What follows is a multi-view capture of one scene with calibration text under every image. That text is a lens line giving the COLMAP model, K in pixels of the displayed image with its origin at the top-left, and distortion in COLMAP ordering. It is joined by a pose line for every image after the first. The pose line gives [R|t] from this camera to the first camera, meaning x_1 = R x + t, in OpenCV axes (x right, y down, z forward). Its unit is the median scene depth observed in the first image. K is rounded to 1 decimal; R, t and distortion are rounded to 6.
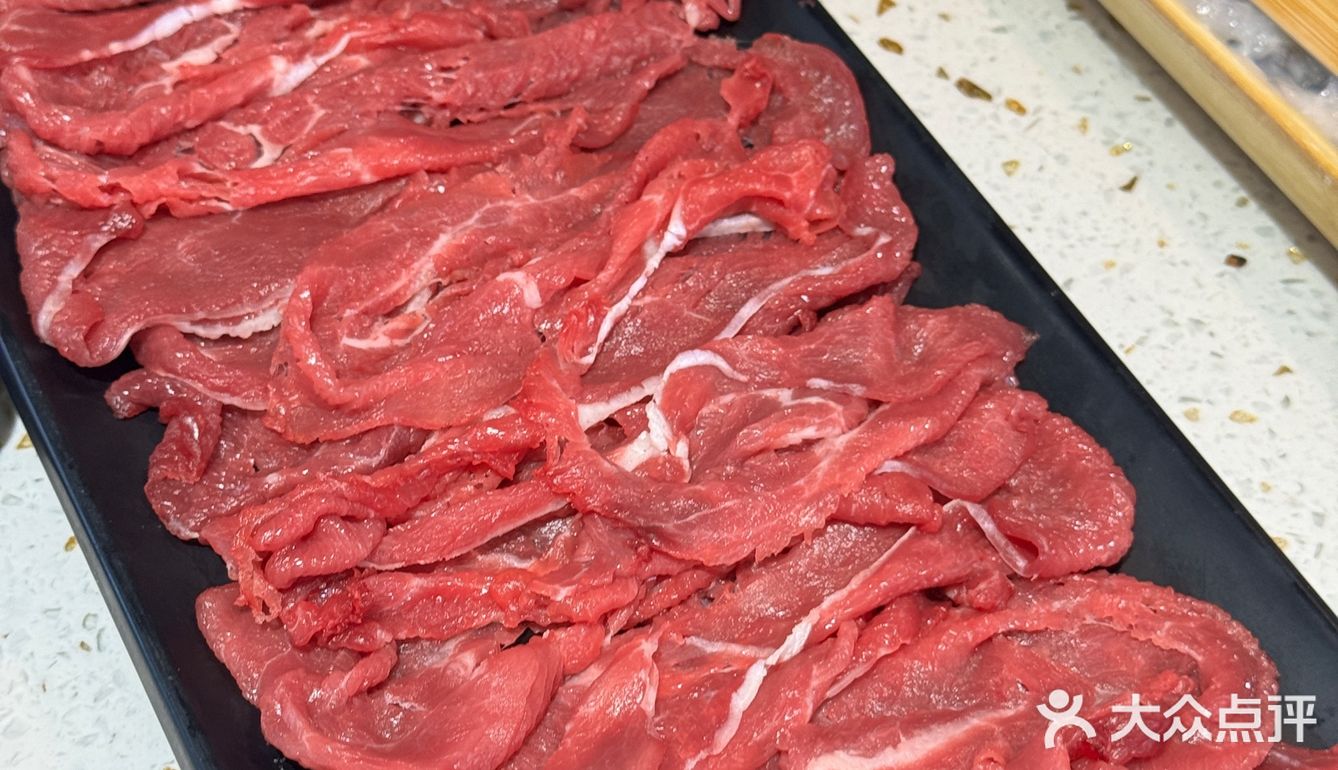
lens RADIAL K [[1818.7, 0, 669.0], [0, 1818.7, 385.0], [0, 0, 1]] dist [0.095865, -0.000506]
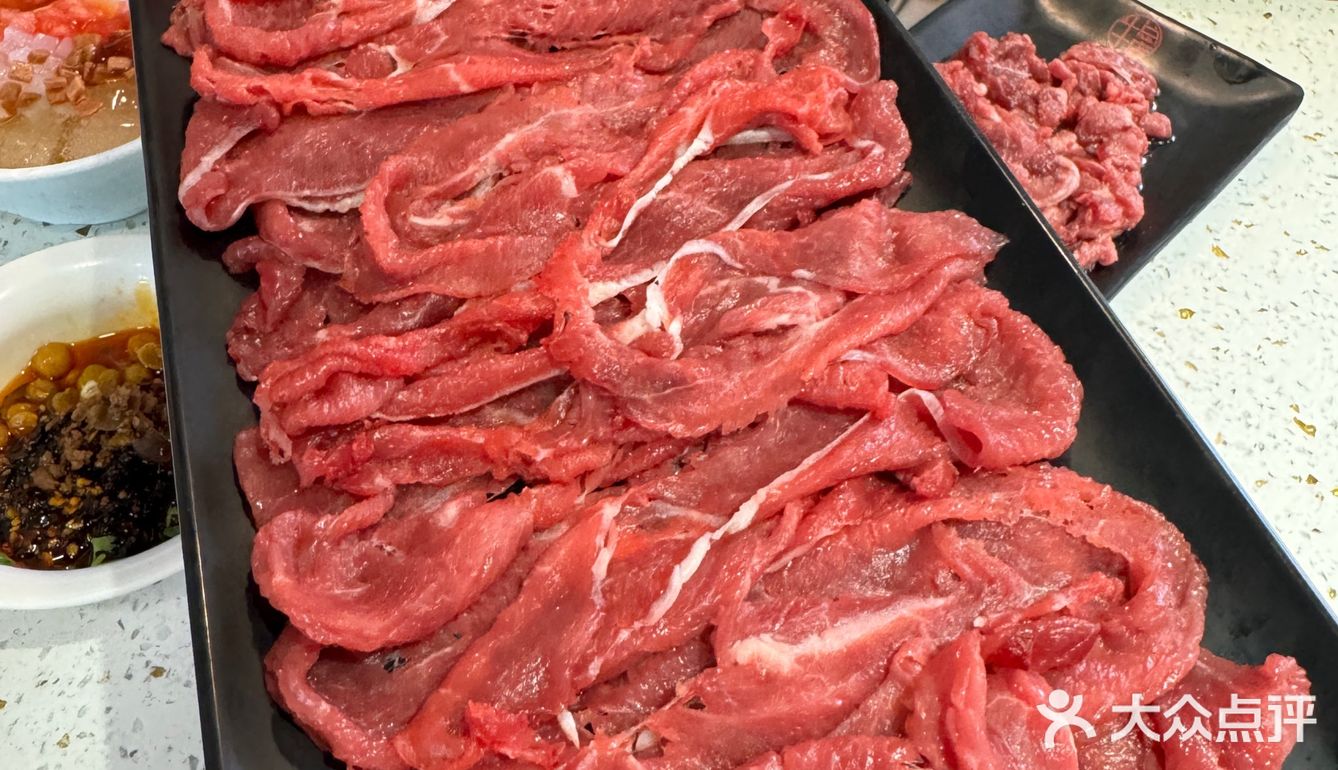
lens RADIAL K [[1128.5, 0, 669.1], [0, 1128.5, 267.9], [0, 0, 1]] dist [-0.000324, -0.000470]
pose [[0.989967, 0.049145, -0.132476, 0.091938], [-0.046566, 0.998662, 0.022499, -0.016667], [0.133404, -0.016104, 0.990931, 0.288437]]
